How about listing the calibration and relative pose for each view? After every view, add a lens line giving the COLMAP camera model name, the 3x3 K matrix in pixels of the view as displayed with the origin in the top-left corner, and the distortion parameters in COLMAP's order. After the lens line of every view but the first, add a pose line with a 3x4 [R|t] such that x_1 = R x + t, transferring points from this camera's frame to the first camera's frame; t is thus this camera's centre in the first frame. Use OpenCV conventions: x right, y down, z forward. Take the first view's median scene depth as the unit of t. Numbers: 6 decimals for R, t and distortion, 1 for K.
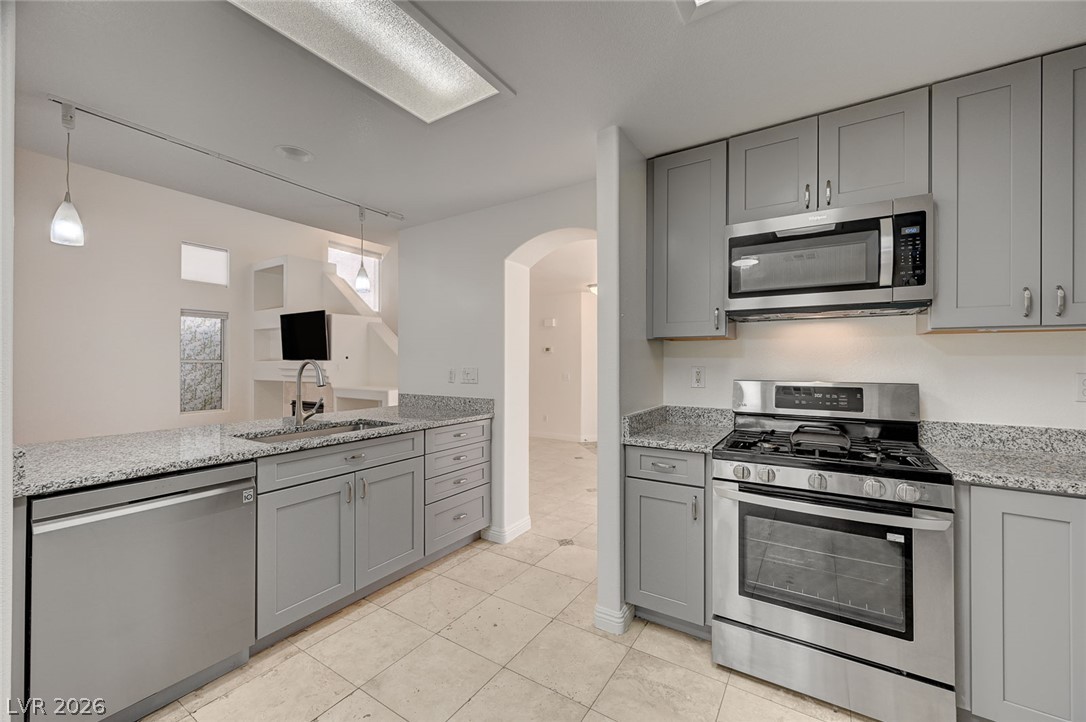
lens RADIAL K [[430.3, 0, 545.5], [0, 430.3, 356.8], [0, 0, 1]] dist [0.005805, -0.001413]
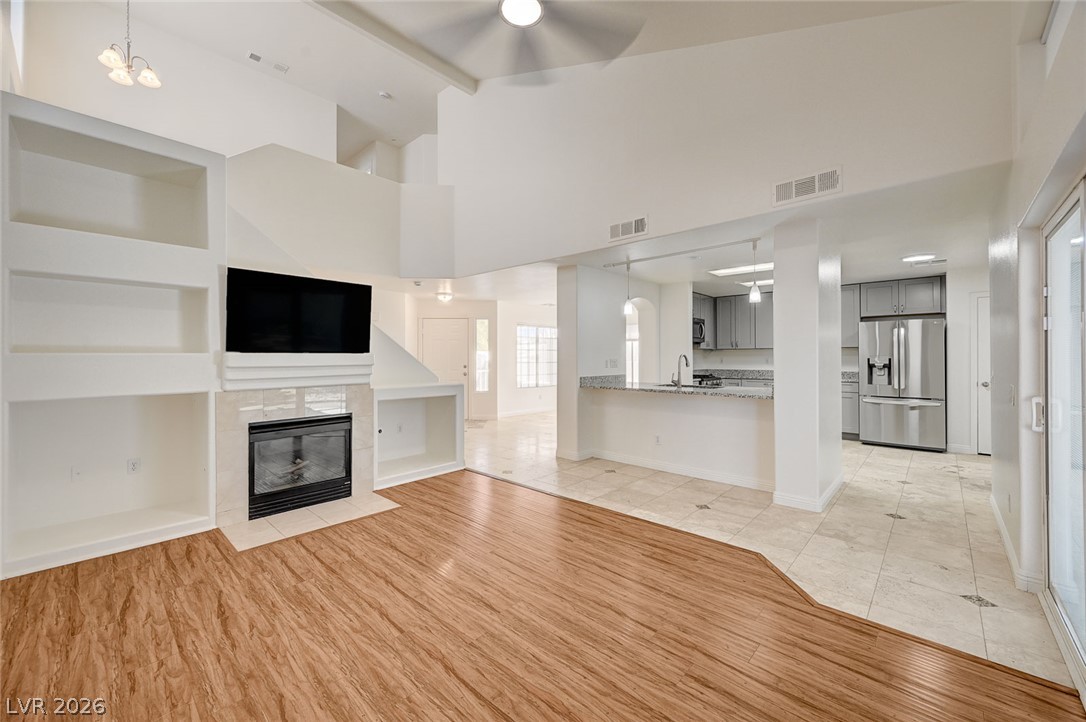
lens RADIAL K [[430.3, 0, 536.1], [0, 430.3, 348.4], [0, 0, 1]] dist [0.005805, -0.001413]
pose [[0.191122, 0.018750, 0.981387, -1.346646], [-0.008805, 0.999810, -0.017387, 0.010786], [-0.981527, -0.005318, 0.191251, 0.639328]]
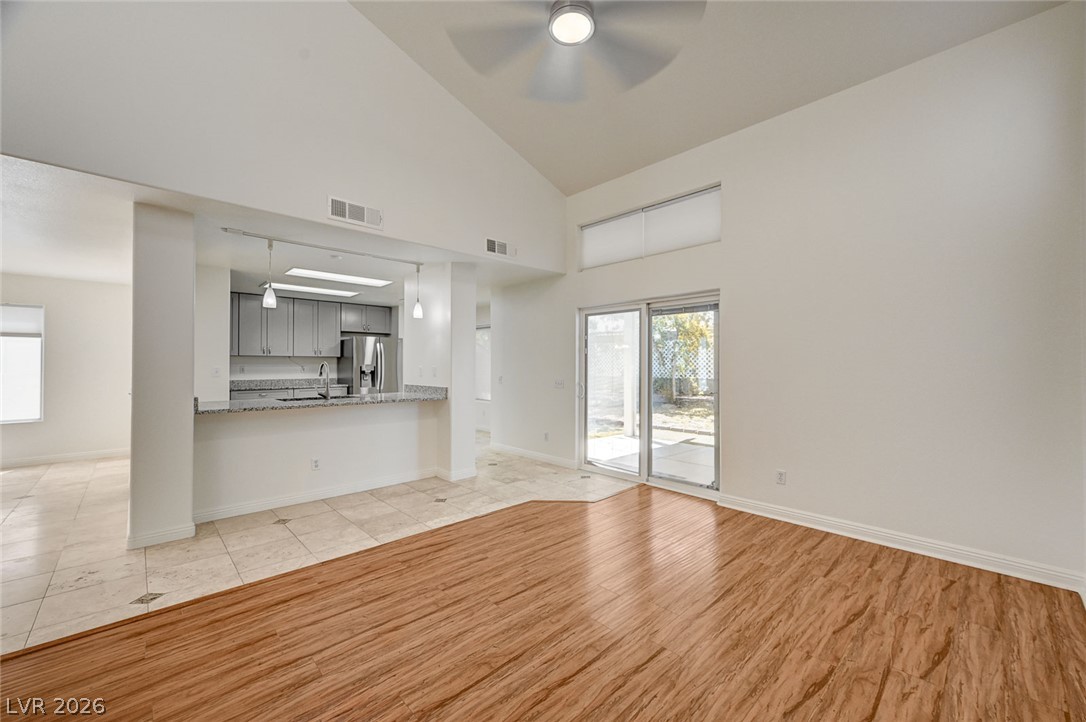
lens RADIAL K [[430.3, 0, 551.2], [0, 430.3, 366.6], [0, 0, 1]] dist [0.005805, -0.001413]
pose [[-0.974258, -0.002404, 0.225421, -0.943813], [-0.004408, 0.999955, -0.008389, 0.018003], [-0.225391, -0.009167, -0.974225, 1.266663]]
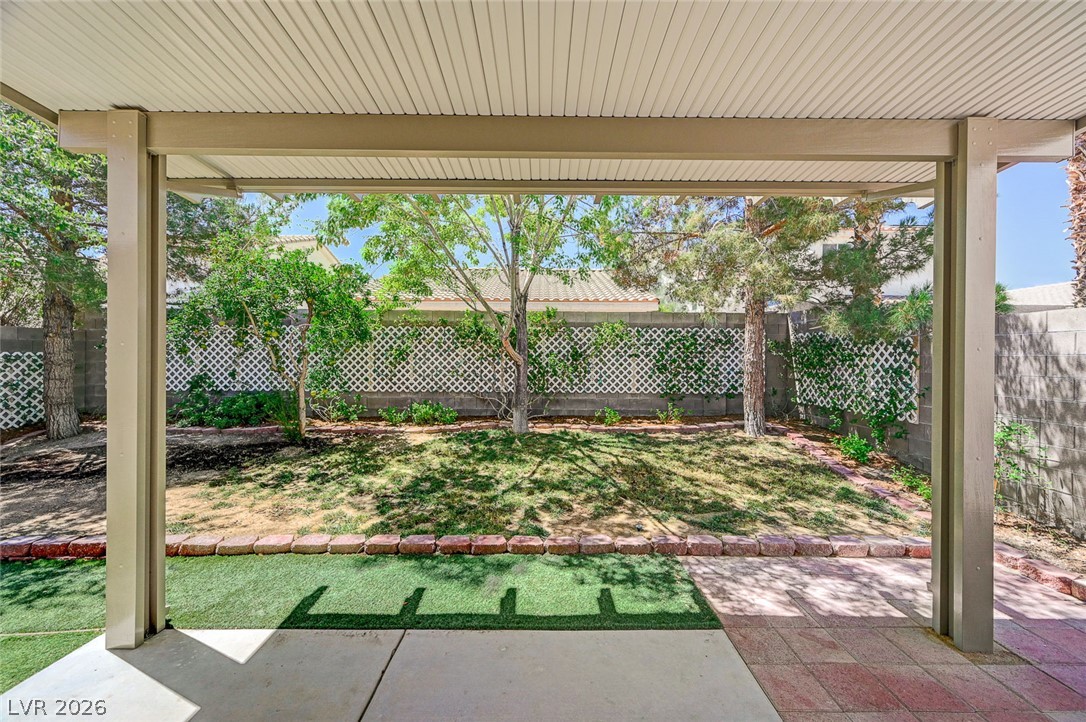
lens RADIAL K [[430.3, 0, 540.0], [0, 430.3, 359.5], [0, 0, 1]] dist [0.005805, -0.001413]
pose [[-0.848944, -0.004636, -0.528463, -0.992188], [0.001092, 0.999944, -0.010526, -0.035515], [0.528482, -0.009513, -0.848891, 0.216113]]
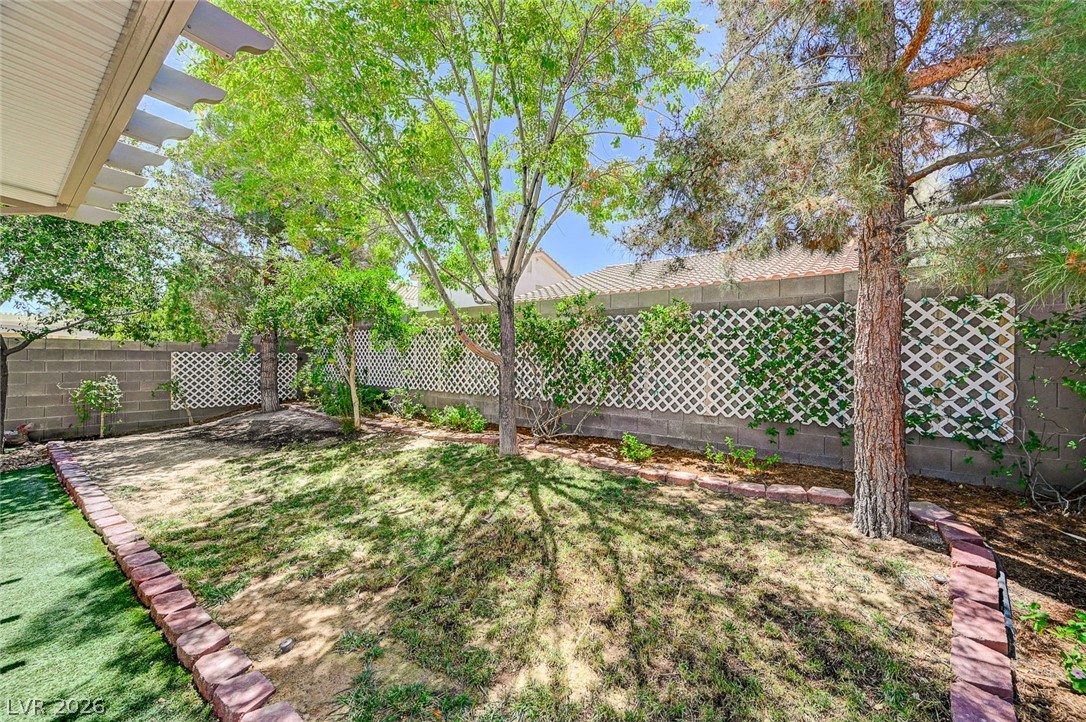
lens RADIAL K [[430.3, 0, 555.2], [0, 430.3, 366.1], [0, 0, 1]] dist [0.005805, -0.001413]
pose [[-0.995072, -0.015310, 0.097966, -1.896709], [-0.015153, 0.999882, 0.002349, -0.037864], [-0.097991, 0.000853, -0.995187, 0.068896]]
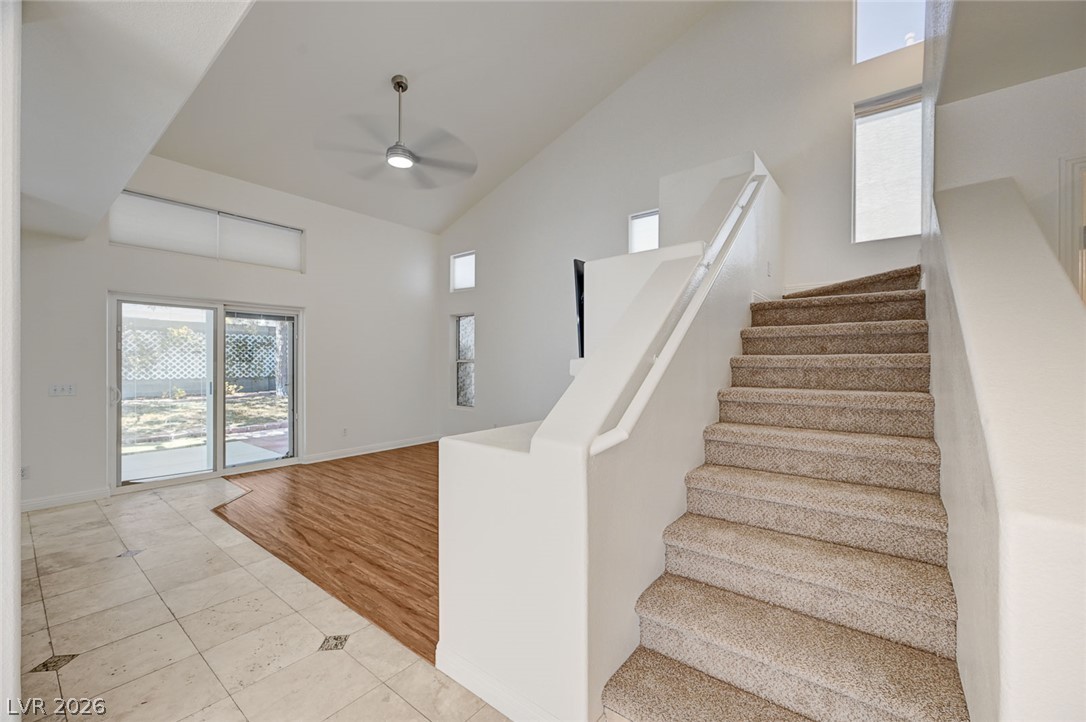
lens RADIAL K [[430.3, 0, 541.8], [0, 430.3, 360.4], [0, 0, 1]] dist [0.005805, -0.001413]
pose [[-0.101142, -0.003864, -0.994865, -0.001976], [0.012175, 0.999913, -0.005121, 0.013241], [0.994798, -0.012631, -0.101086, 1.132314]]
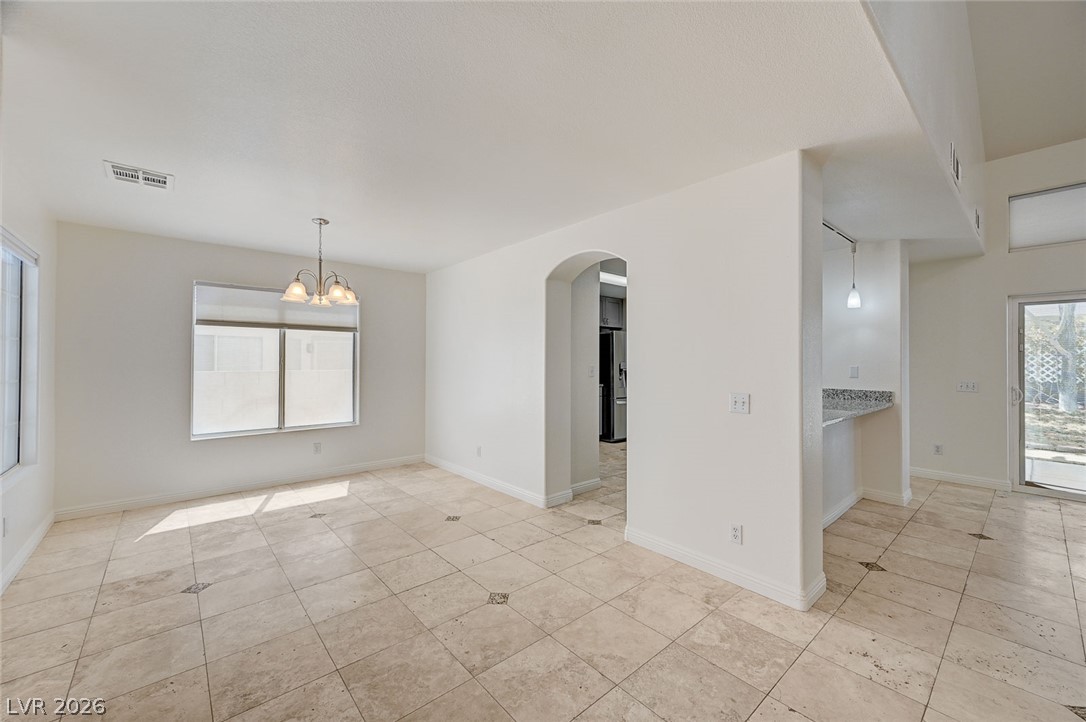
lens RADIAL K [[430.3, 0, 544.9], [0, 430.3, 358.7], [0, 0, 1]] dist [0.005805, -0.001413]
pose [[-0.961206, -0.001656, 0.275828, -0.084926], [-0.007406, 0.999776, -0.019806, 0.017647], [-0.275733, -0.021080, -0.961003, 1.323995]]
